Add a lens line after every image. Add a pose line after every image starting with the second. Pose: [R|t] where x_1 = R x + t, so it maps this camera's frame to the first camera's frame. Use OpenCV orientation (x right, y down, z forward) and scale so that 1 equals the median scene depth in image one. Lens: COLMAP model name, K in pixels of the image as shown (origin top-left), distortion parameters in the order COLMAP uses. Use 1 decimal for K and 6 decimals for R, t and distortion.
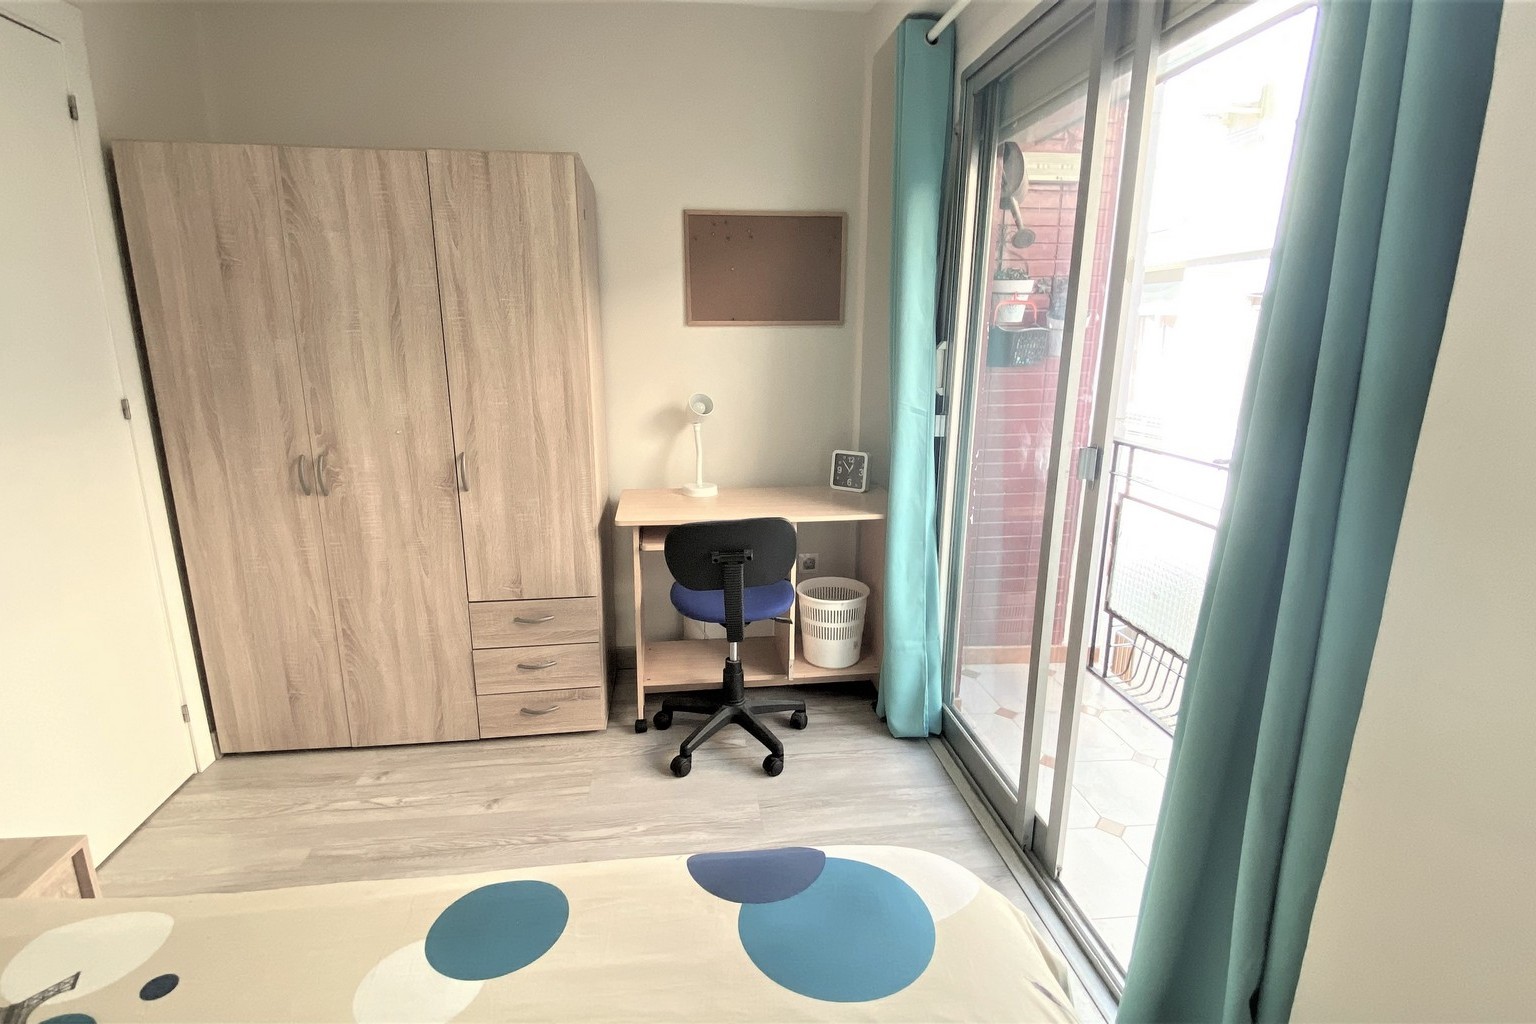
lens RADIAL K [[726.3, 0, 770.8], [0, 726.3, 519.6], [0, 0, 1]] dist [0.002602, -0.011220]
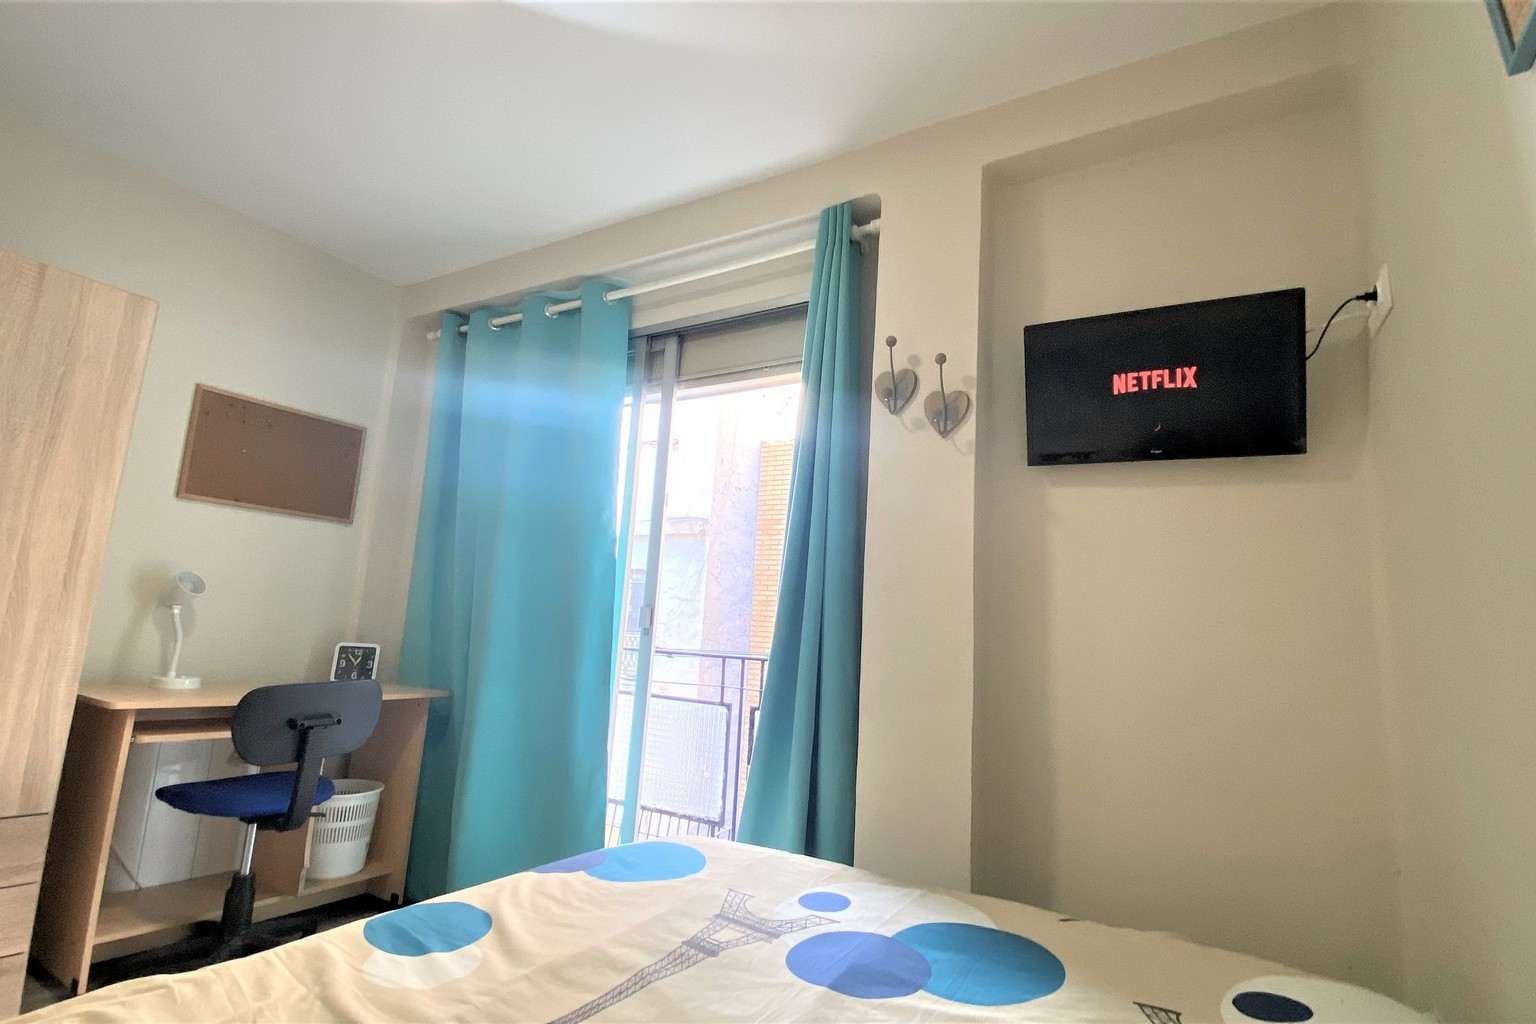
lens RADIAL K [[726.3, 0, 770.3], [0, 726.3, 504.6], [0, 0, 1]] dist [0.002602, -0.011220]
pose [[0.626558, 0.163625, 0.762005, -0.348850], [0.140601, 0.937942, -0.317013, 0.131231], [-0.766588, 0.305766, 0.564669, -0.065532]]
